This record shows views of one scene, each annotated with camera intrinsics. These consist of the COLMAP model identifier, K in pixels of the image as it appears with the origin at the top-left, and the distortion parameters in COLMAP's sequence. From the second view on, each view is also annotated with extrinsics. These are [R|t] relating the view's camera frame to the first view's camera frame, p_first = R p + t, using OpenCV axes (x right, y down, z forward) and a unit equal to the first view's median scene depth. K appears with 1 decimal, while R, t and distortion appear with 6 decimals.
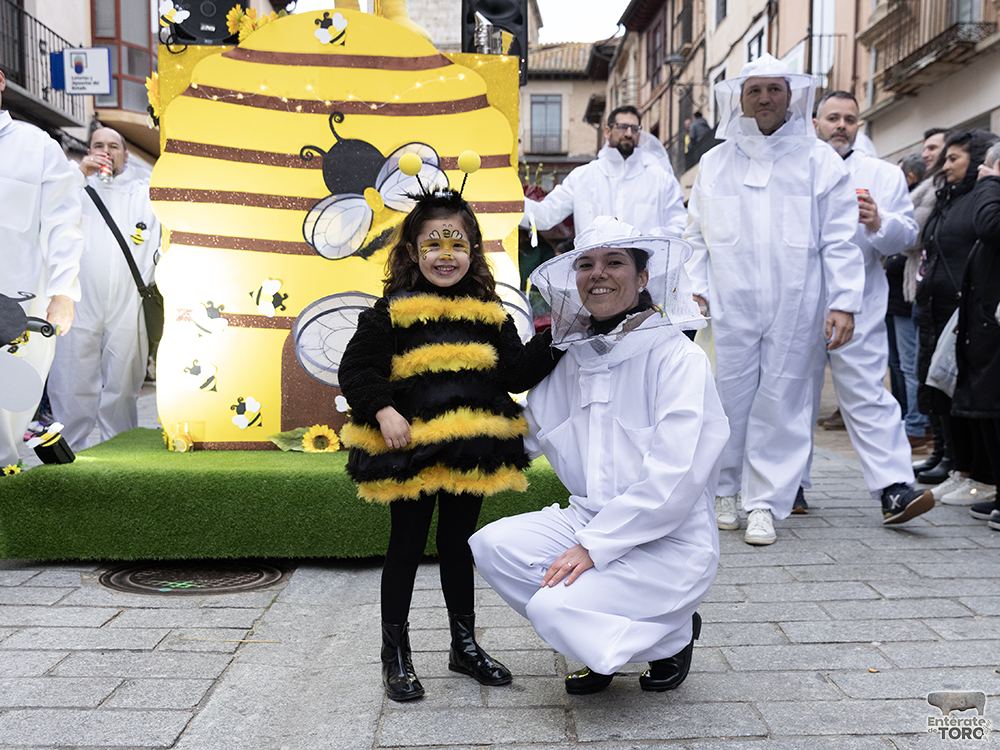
lens RADIAL K [[1121.5, 0, 553.3], [0, 1121.5, 456.6], [0, 0, 1]] dist [-0.002231, -0.010137]
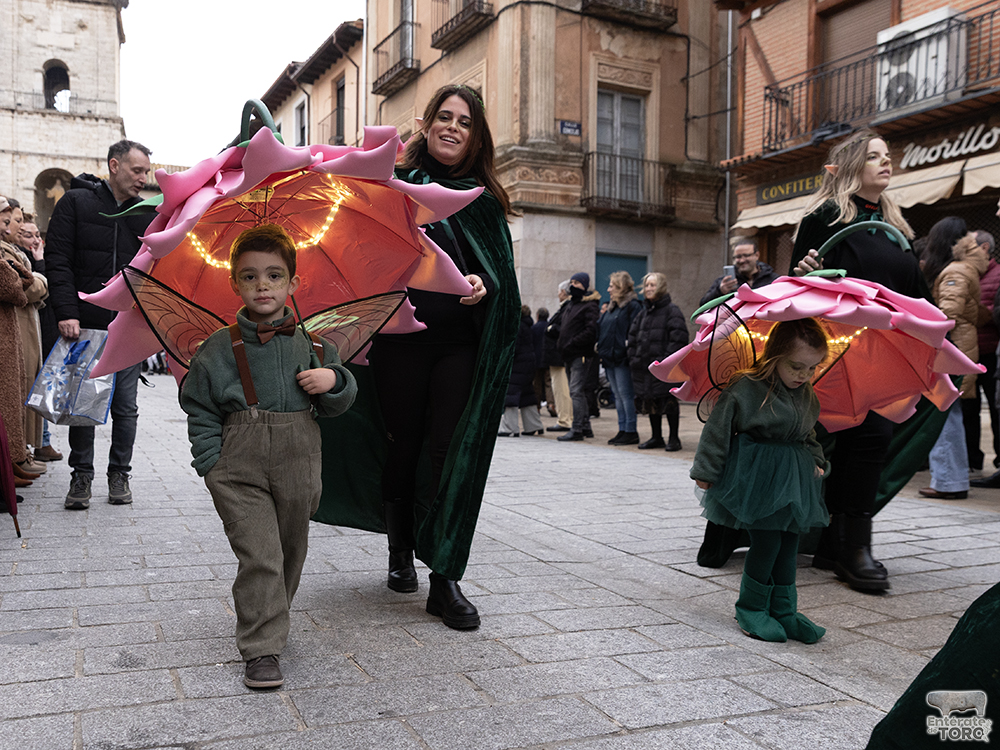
lens RADIAL K [[880.1, 0, 445.1], [0, 880.1, 405.5], [0, 0, 1]] dist [0.012751, -0.009051]
pose [[0.932783, -0.001136, 0.360436, -0.073318], [0.027499, 0.997305, -0.068022, 0.033438], [-0.359387, 0.073361, 0.930301, -0.244215]]
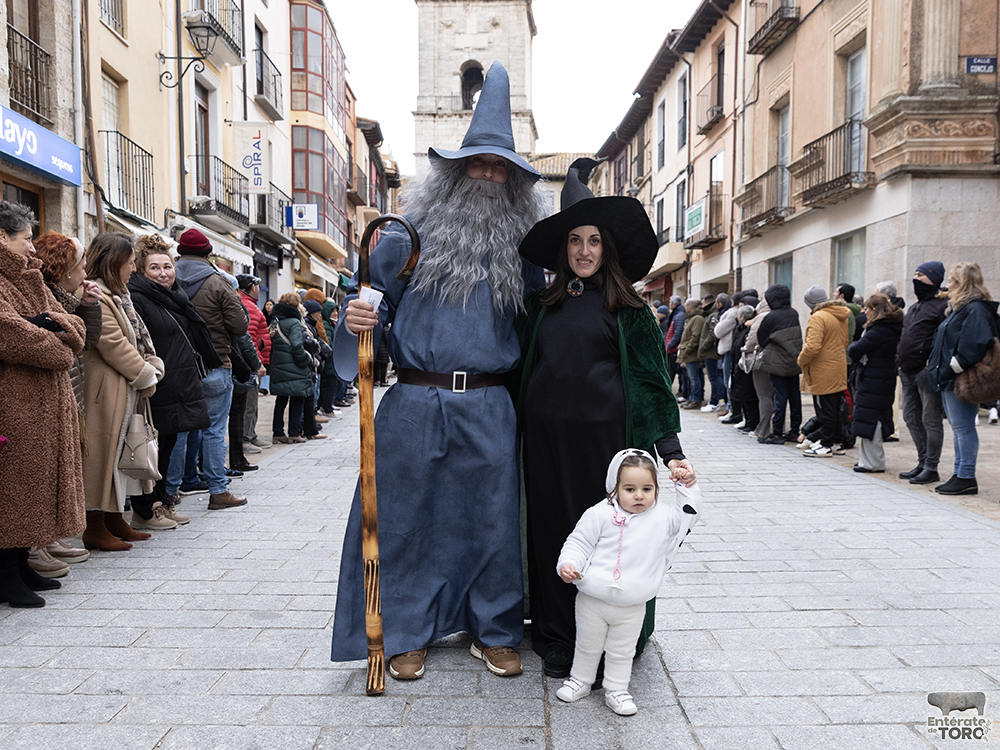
lens RADIAL K [[898.2, 0, 538.4], [0, 898.2, 424.6], [0, 0, 1]] dist [0.015677, -0.010278]
pose [[0.999999, 0.000679, 0.001339, -0.021591], [-0.000634, 0.999444, -0.033334, 0.018452], [-0.001361, 0.033333, 0.999443, -0.213530]]
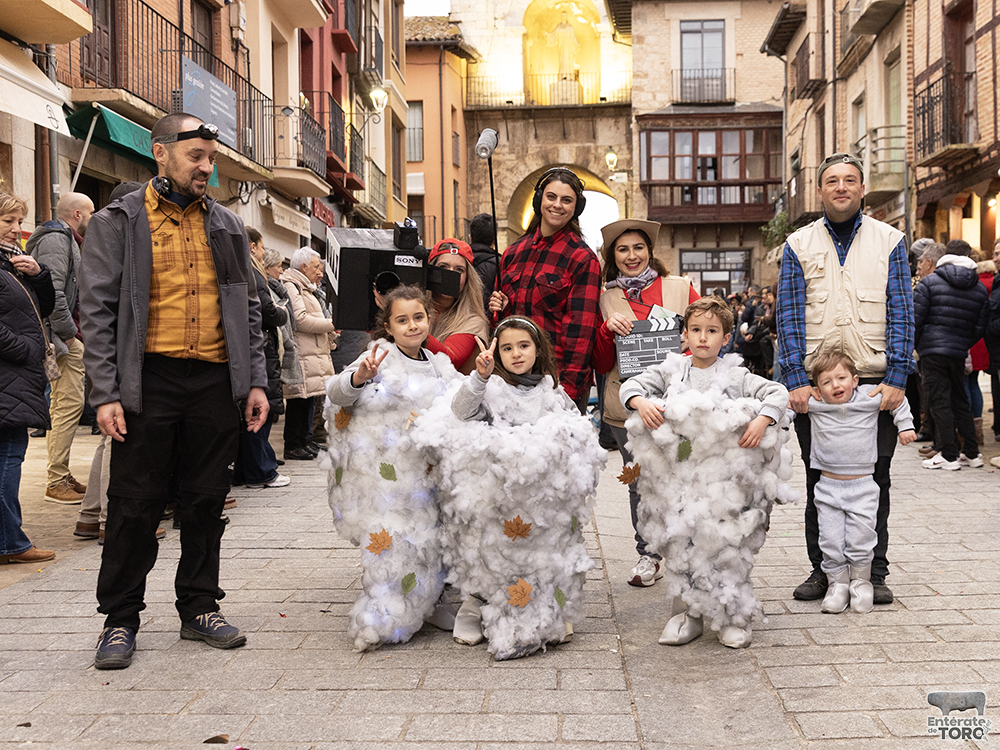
lens RADIAL K [[1235.0, 0, 580.8], [0, 1235.0, 399.8], [0, 0, 1]] dist [0.014141, -0.013587]
pose [[0.997984, -0.010716, -0.062557, -0.059336], [0.006650, 0.997873, -0.064843, -0.058941], [0.063119, 0.064296, 0.995933, 0.390685]]
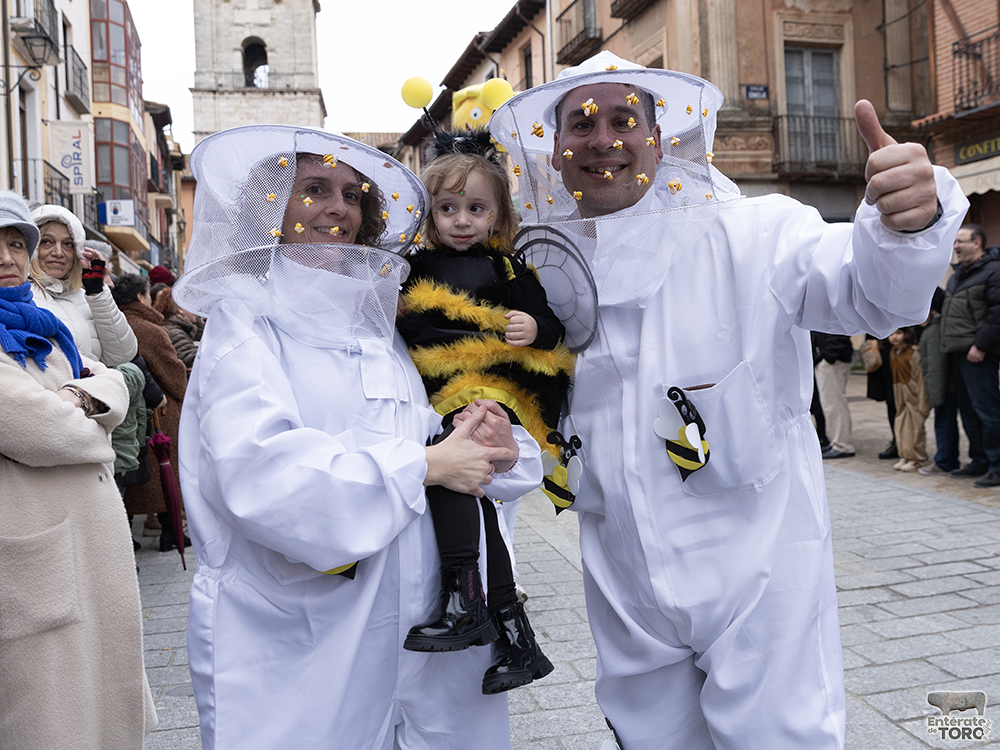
lens RADIAL K [[961.6, 0, 548.2], [0, 961.6, 334.8], [0, 0, 1]] dist [0.012773, -0.008454]
pose [[0.971694, -0.041143, 0.232632, -0.062704], [0.066446, 0.992563, -0.101998, 0.019756], [-0.226705, 0.114568, 0.967201, -0.284644]]
